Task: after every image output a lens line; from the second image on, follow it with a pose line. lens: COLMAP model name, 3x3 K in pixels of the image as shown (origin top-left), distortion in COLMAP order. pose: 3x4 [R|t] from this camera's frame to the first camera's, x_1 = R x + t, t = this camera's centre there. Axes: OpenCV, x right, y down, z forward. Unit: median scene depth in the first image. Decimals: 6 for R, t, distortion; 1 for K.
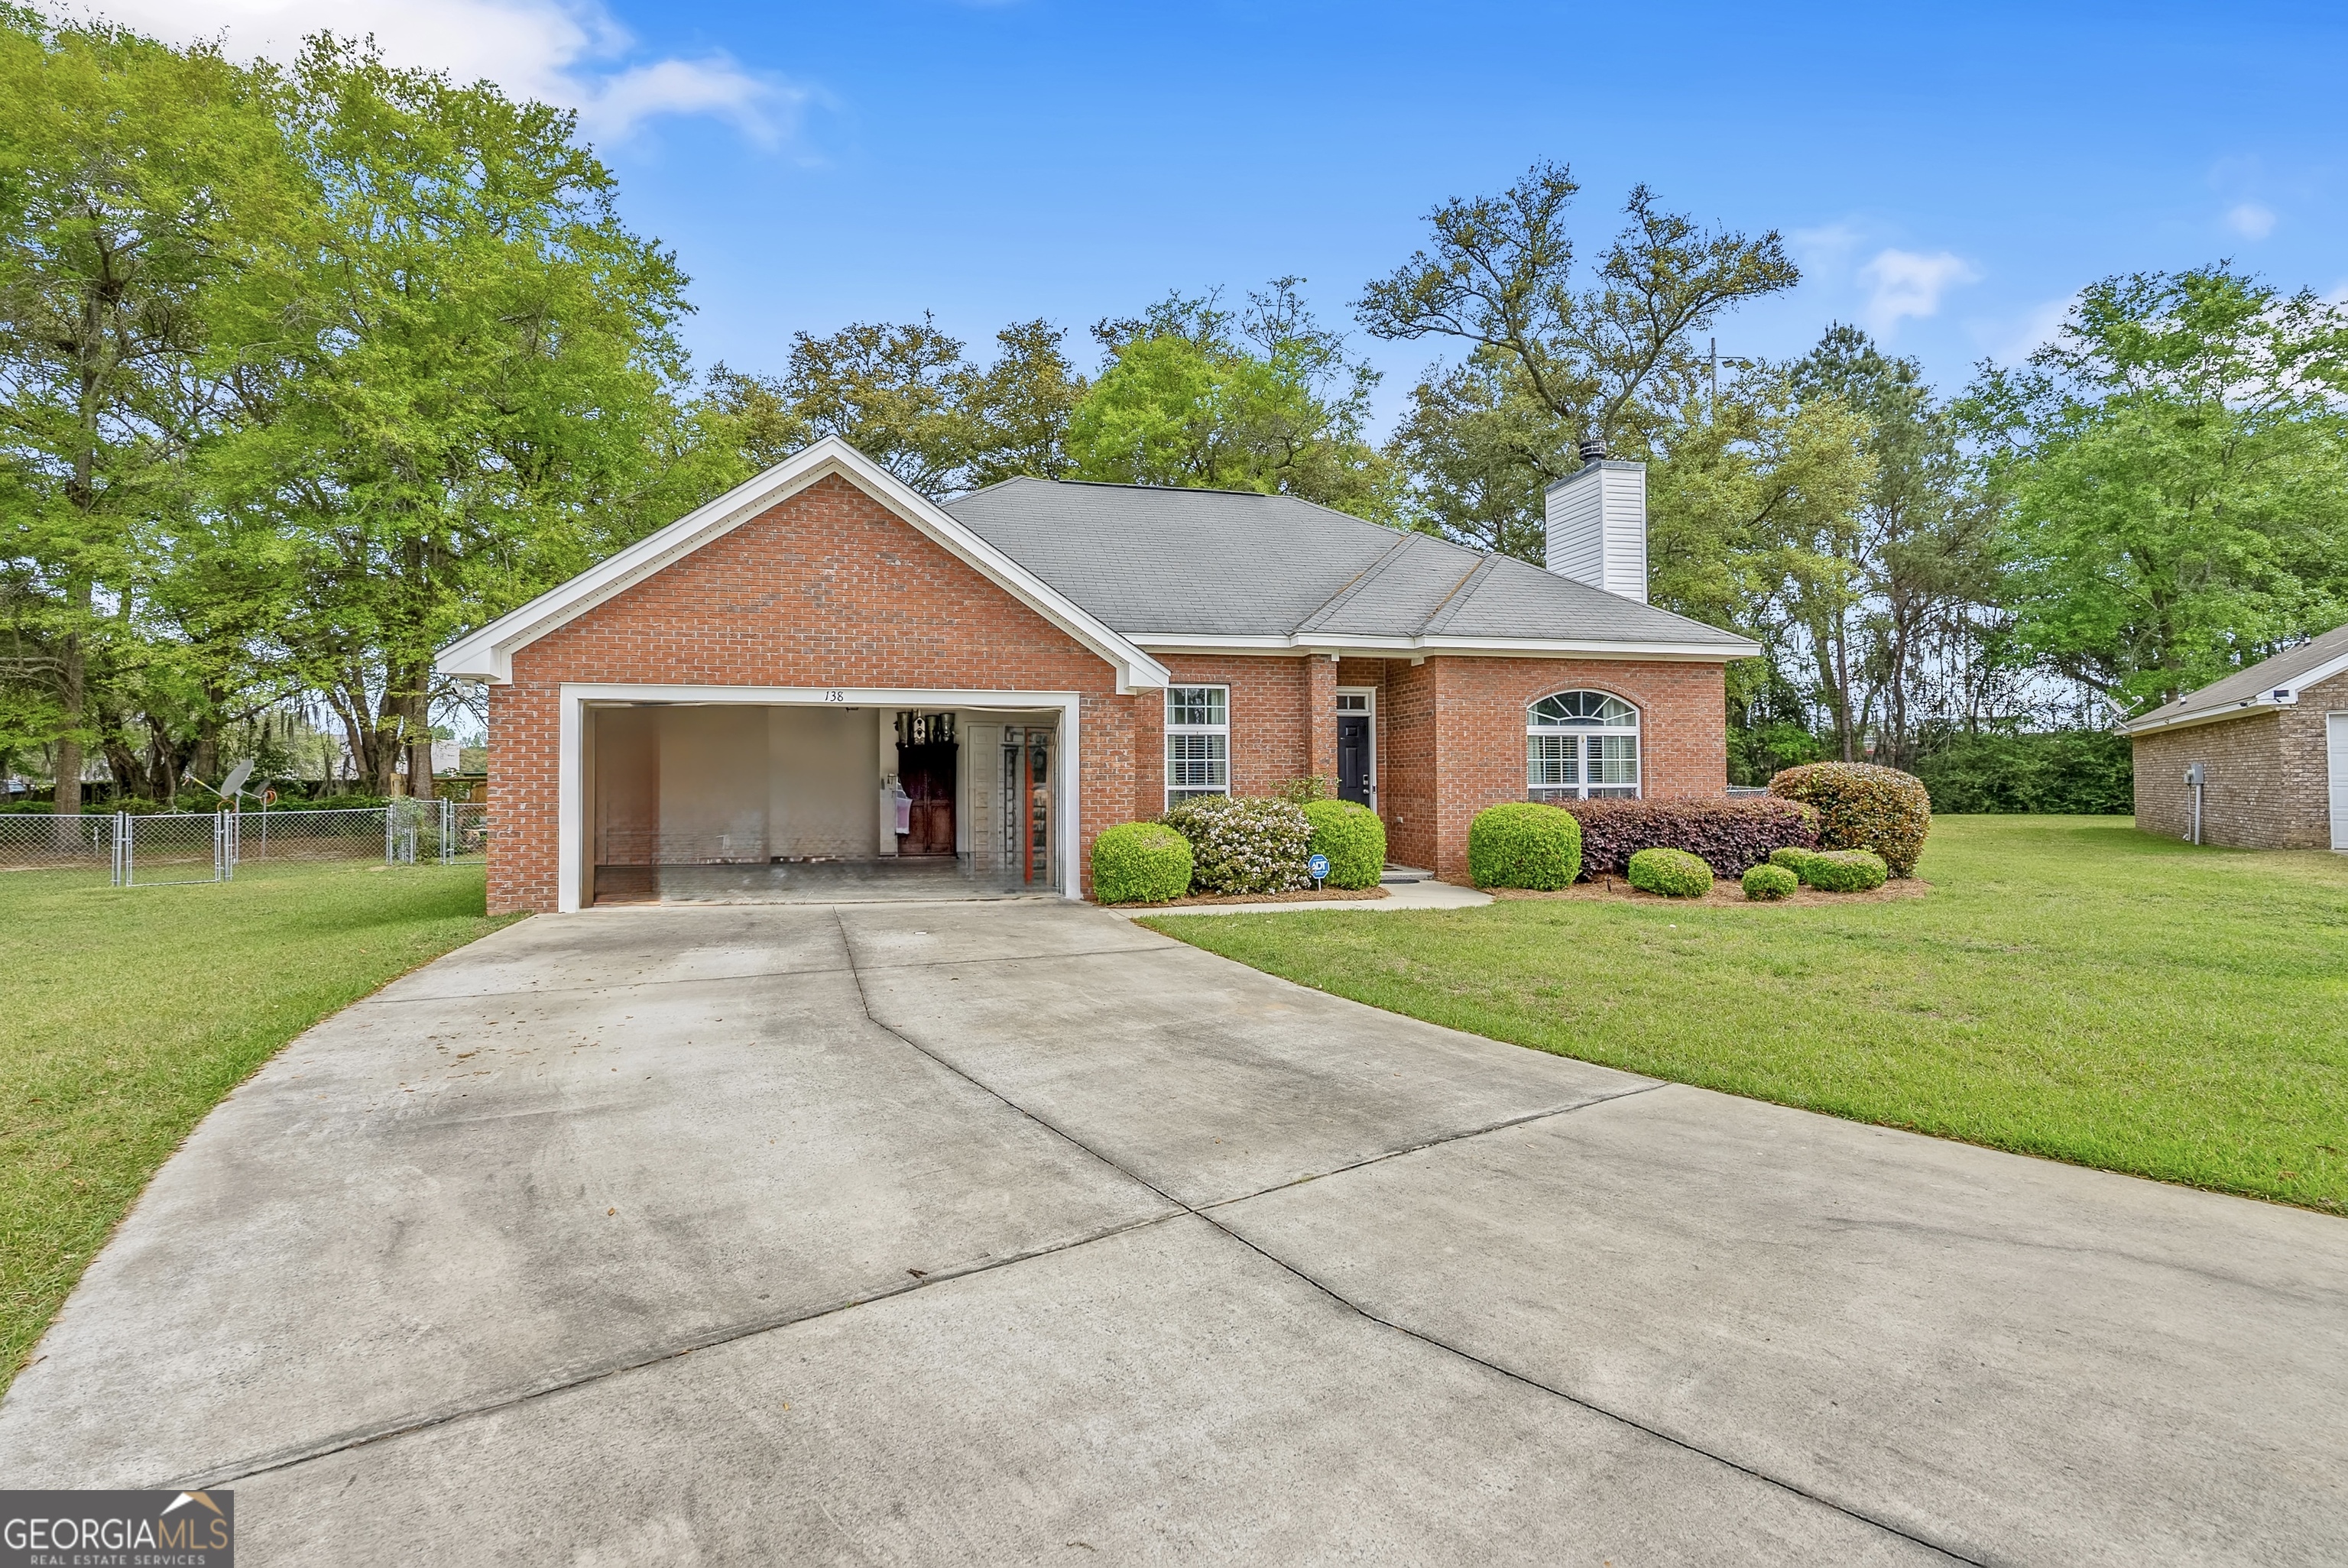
lens RADIAL K [[1094.6, 0, 1169.9], [0, 1094.6, 753.6], [0, 0, 1]] dist [0.001747, -0.000179]
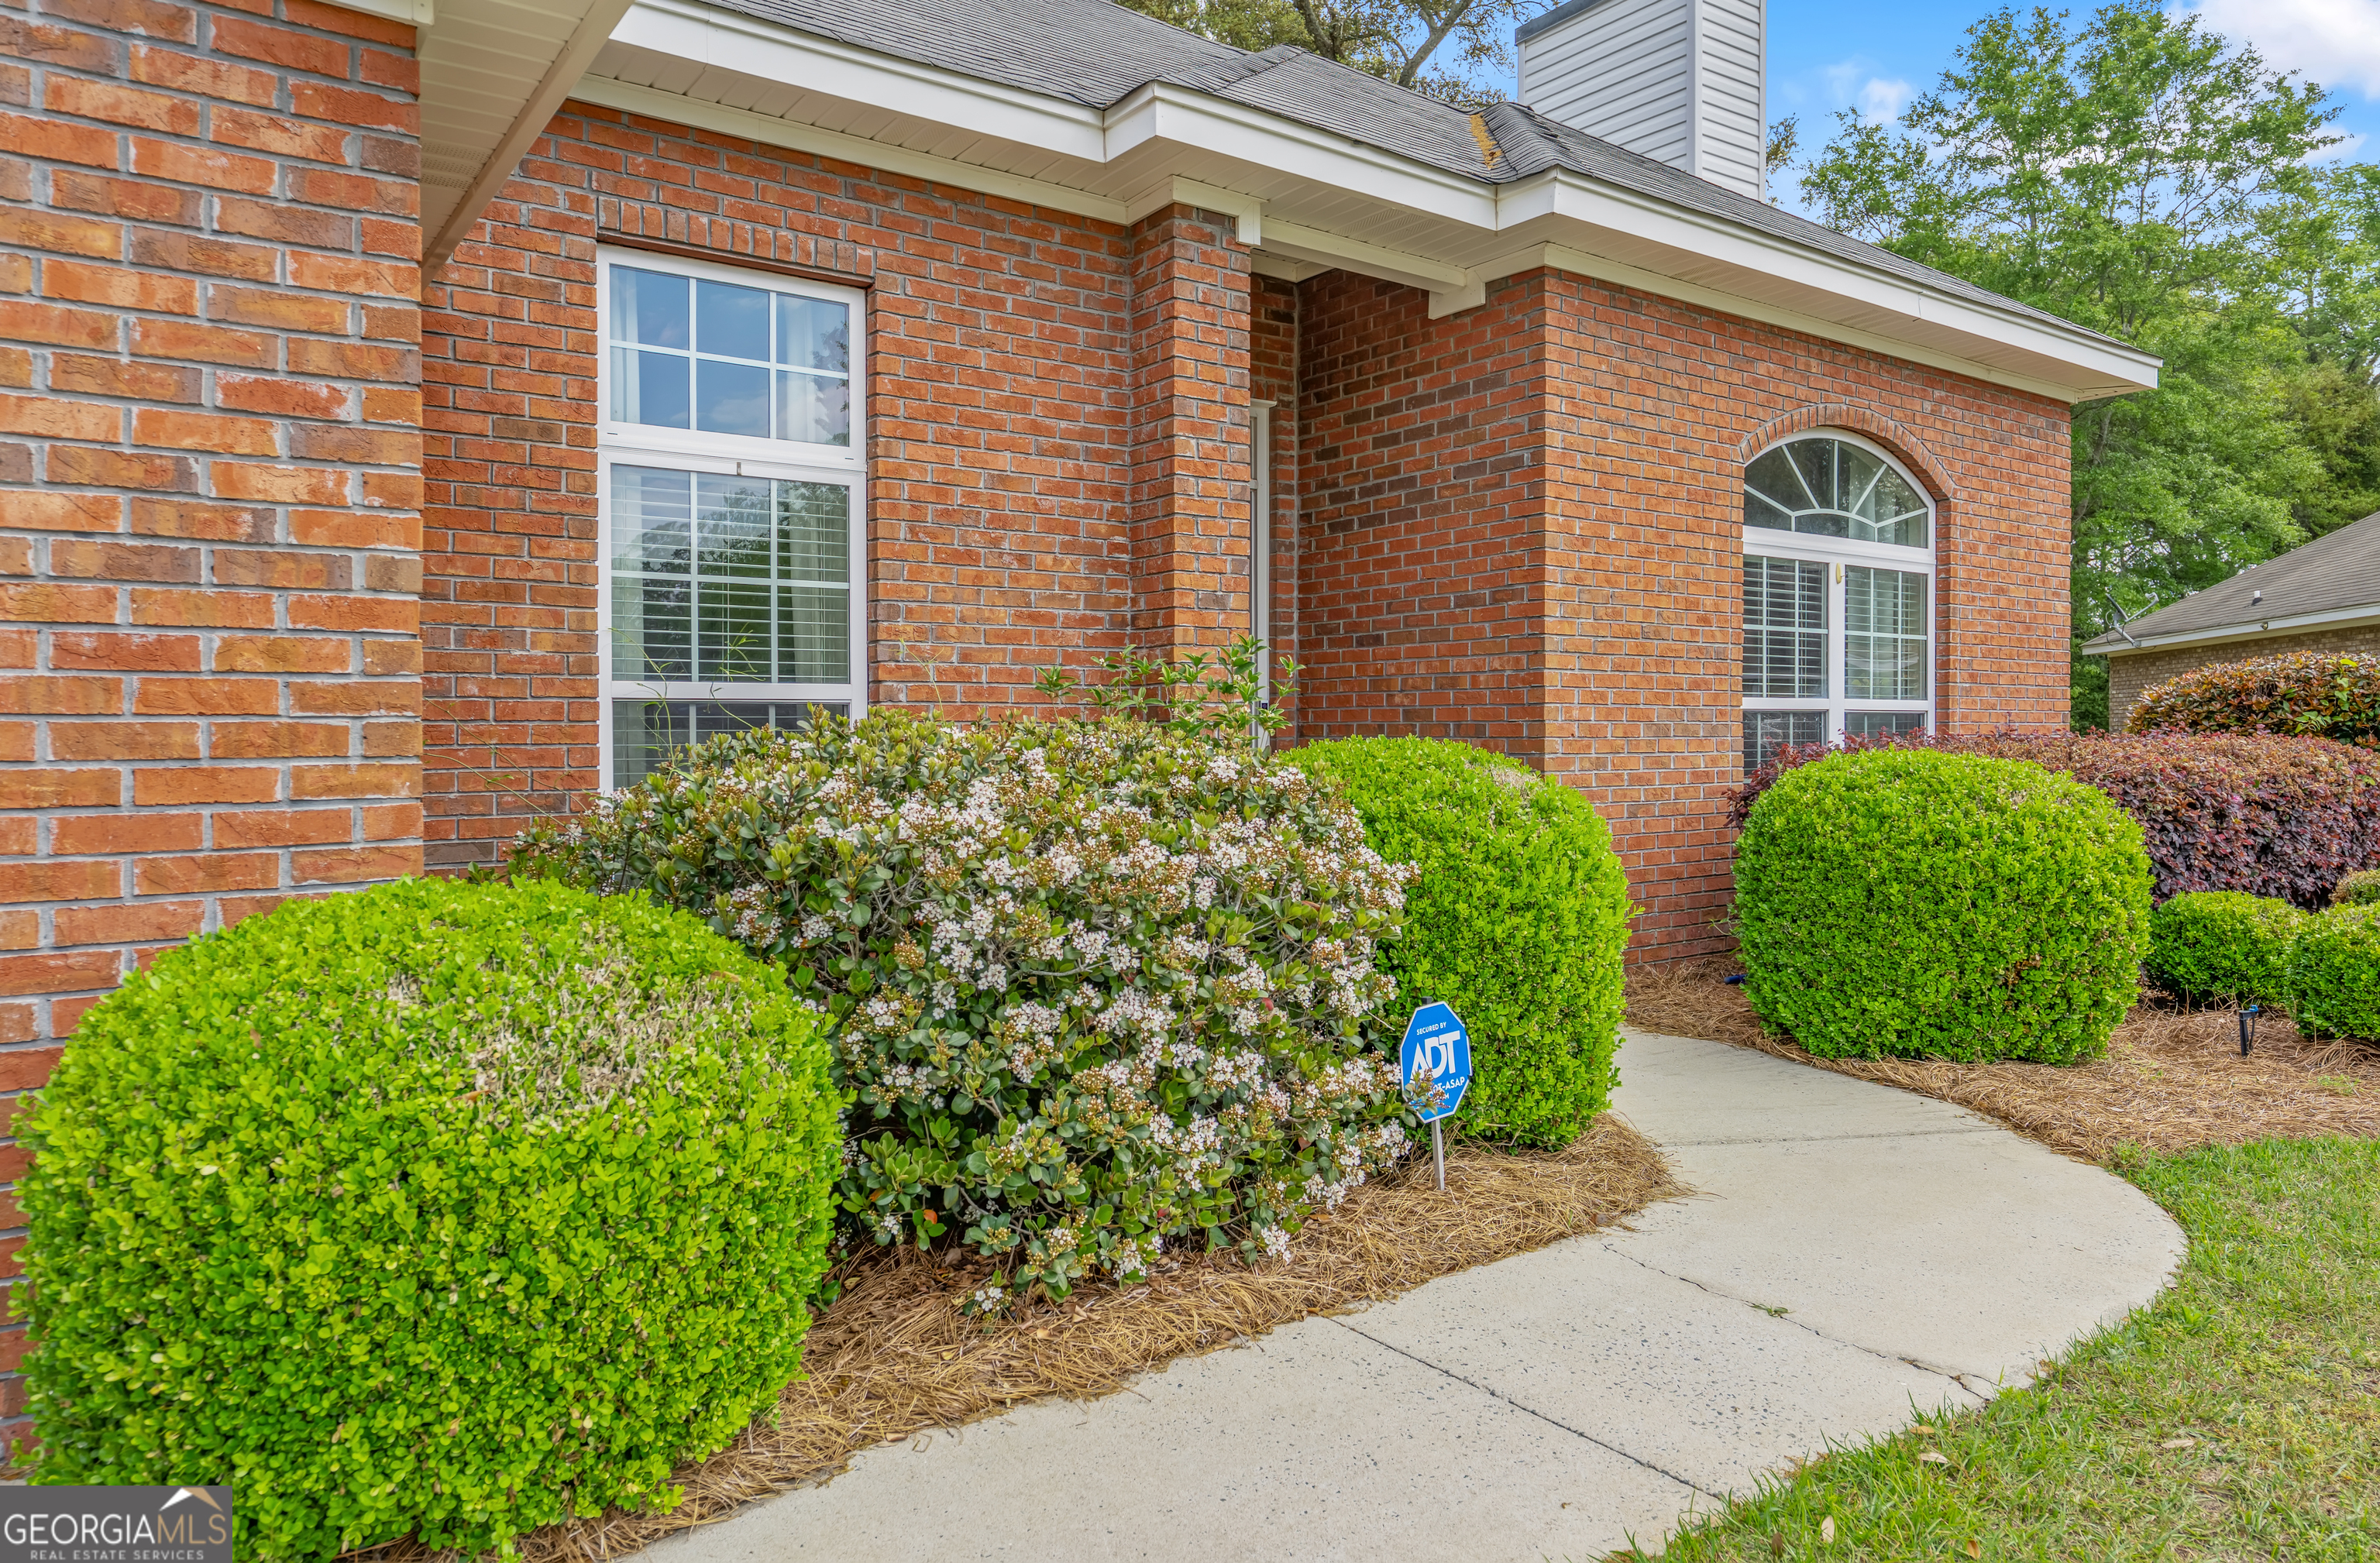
lens RADIAL K [[1525.8, 0, 1160.9], [0, 1525.8, 745.3], [0, 0, 1]] dist [-0.000005, 0.000266]
pose [[0.931466, -0.000062, 0.363827, -0.011141], [-0.012565, 0.999398, 0.032338, 0.030408], [-0.363610, -0.034693, 0.930905, 0.634002]]
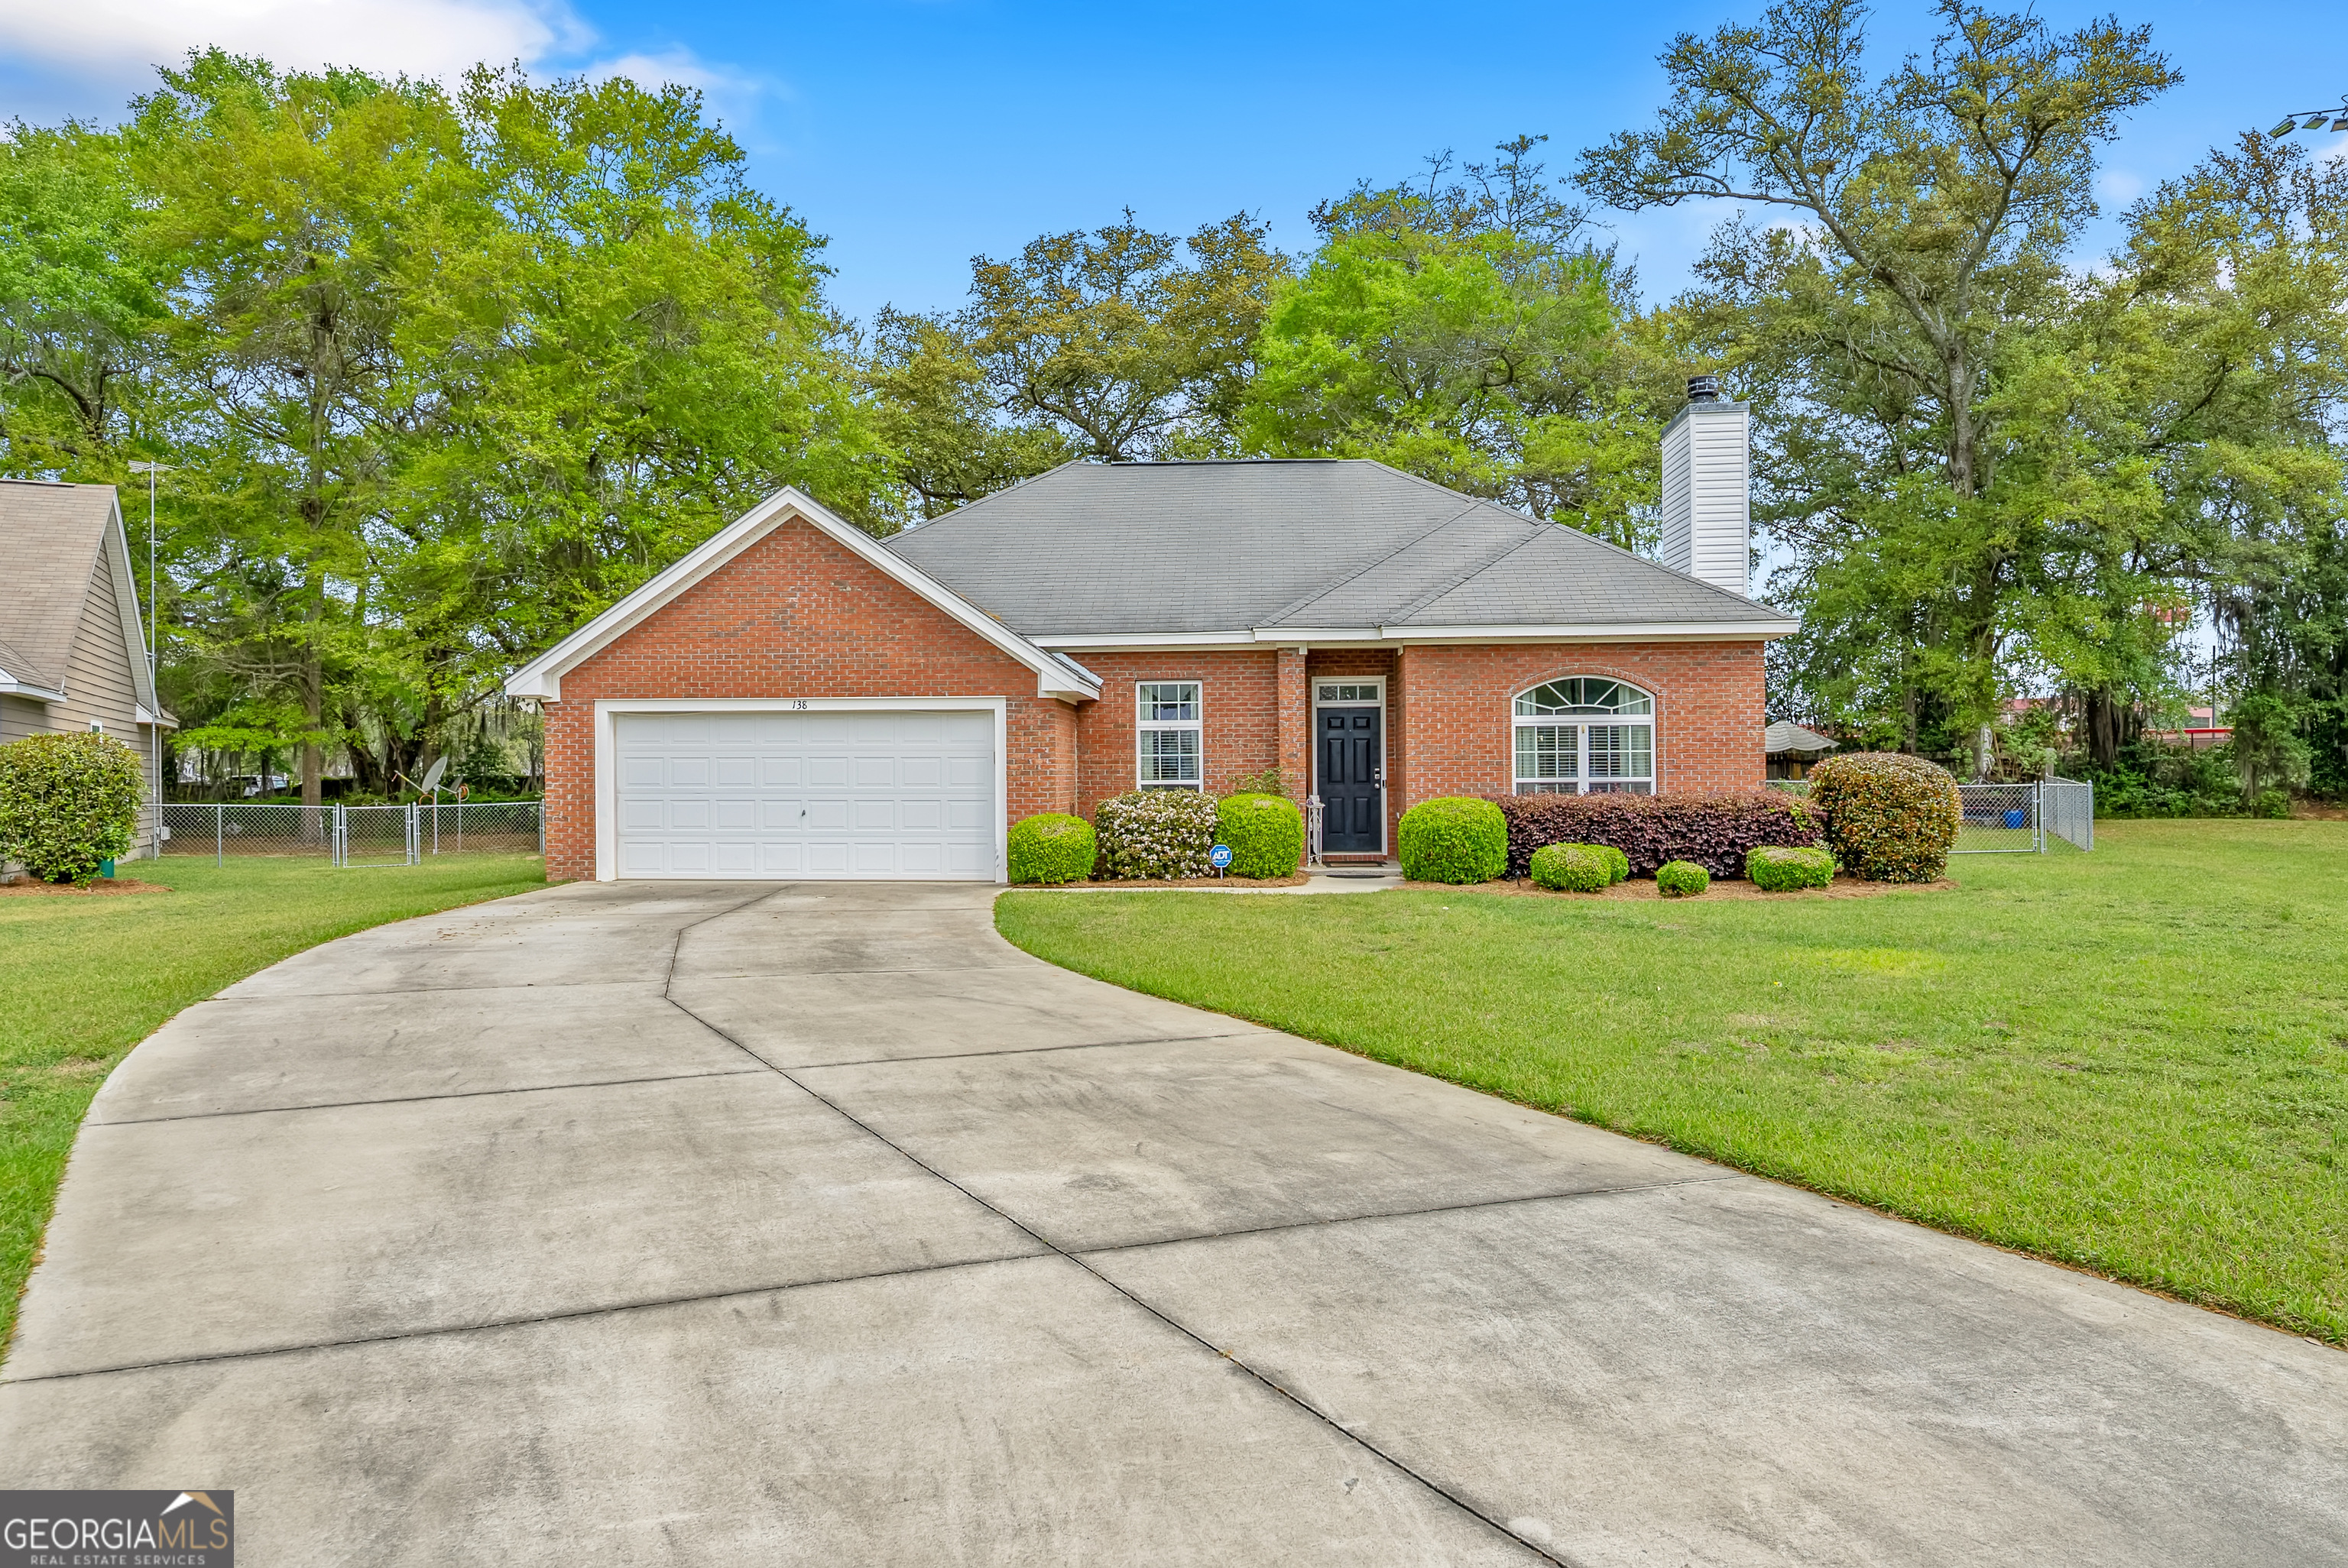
lens RADIAL K [[1577.0, 0, 1174.0], [0, 1577.0, 784.0], [0, 0, 1]] dist [0.002193, 0.001653]
pose [[0.955173, -0.000896, -0.296046, 0.456254], [0.010257, 0.999495, 0.030070, -0.011023], [0.295870, -0.031759, 0.954700, -0.397567]]
